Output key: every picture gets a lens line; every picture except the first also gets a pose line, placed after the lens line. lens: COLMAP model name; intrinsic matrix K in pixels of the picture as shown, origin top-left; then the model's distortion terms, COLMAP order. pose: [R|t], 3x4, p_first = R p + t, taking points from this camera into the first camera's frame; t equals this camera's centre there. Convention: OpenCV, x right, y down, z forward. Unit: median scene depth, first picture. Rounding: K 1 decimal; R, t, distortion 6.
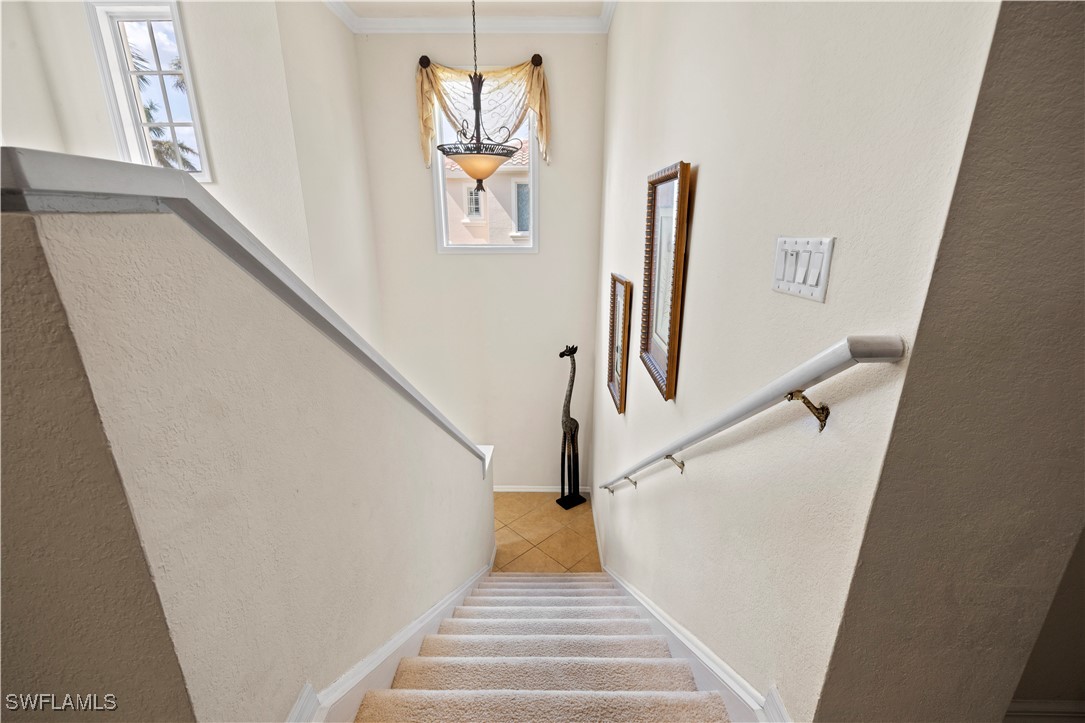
lens RADIAL K [[454.1, 0, 545.7], [0, 454.1, 364.9], [0, 0, 1]] dist [-0.000118, -0.000171]
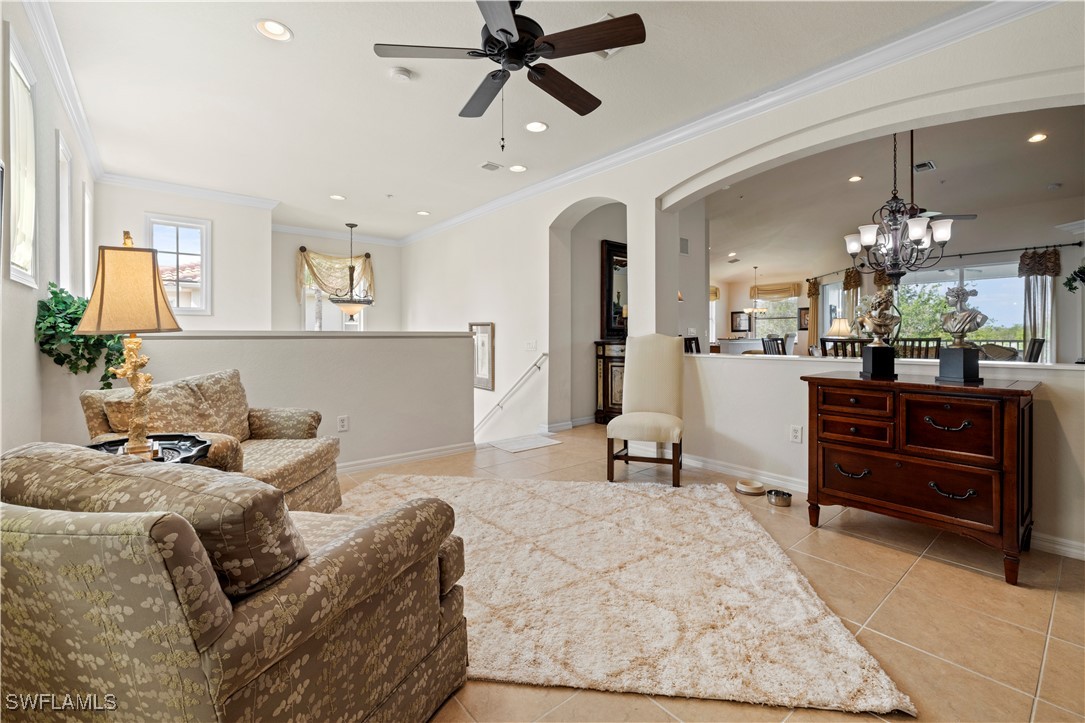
lens RADIAL K [[454.1, 0, 545.7], [0, 454.1, 364.9], [0, 0, 1]] dist [-0.000118, -0.000171]
pose [[0.766562, -0.042205, 0.640782, -1.409129], [0.188905, 0.968508, -0.162194, 0.461349], [-0.613757, 0.245378, 0.750394, -1.592459]]
